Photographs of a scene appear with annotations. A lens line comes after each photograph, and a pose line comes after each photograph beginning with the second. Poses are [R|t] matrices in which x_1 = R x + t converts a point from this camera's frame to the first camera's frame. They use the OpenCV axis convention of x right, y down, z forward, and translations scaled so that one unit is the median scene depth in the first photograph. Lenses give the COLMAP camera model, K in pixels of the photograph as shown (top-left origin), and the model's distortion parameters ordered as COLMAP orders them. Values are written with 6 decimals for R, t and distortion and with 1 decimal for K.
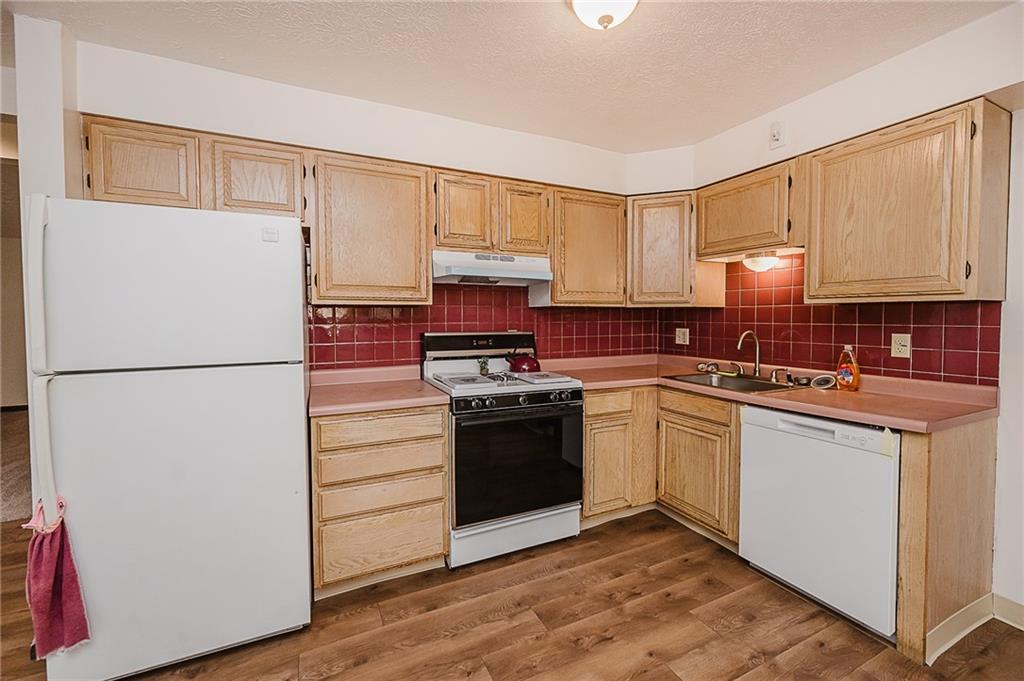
lens RADIAL K [[411.2, 0, 517.2], [0, 411.2, 328.0], [0, 0, 1]] dist [0.000650, -0.000030]
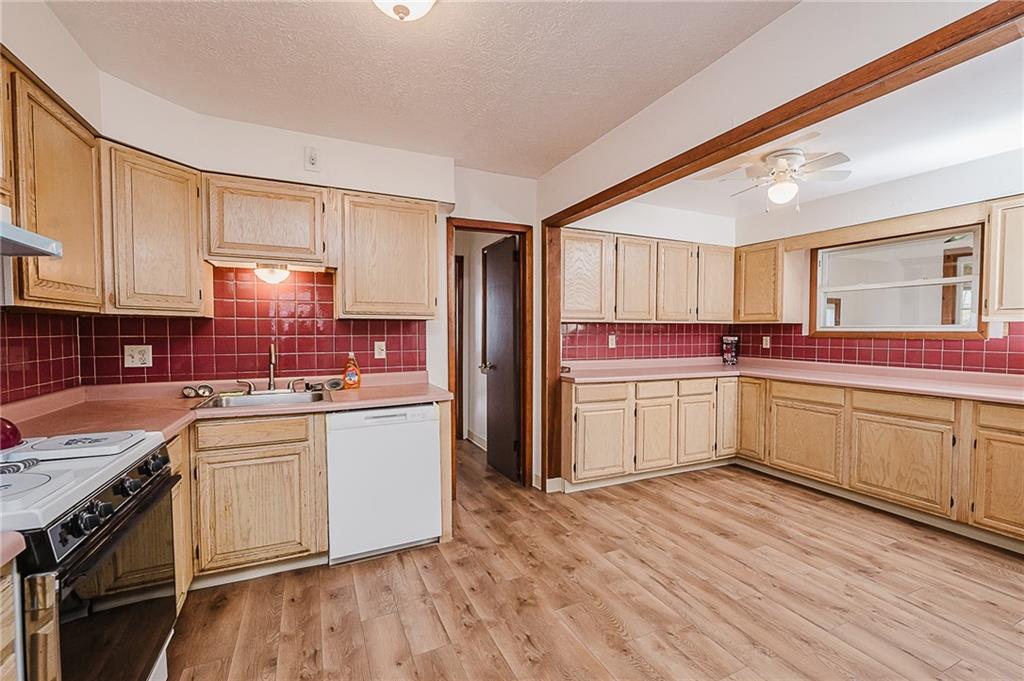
lens RADIAL K [[427.2, 0, 512.0], [0, 427.2, 340.5], [0, 0, 1]] dist [0.001420, -0.000151]
pose [[0.037570, -0.022397, 0.999043, -0.475140], [0.026700, 0.999414, 0.021401, -0.008760], [-0.998937, 0.025870, 0.038146, 0.456045]]
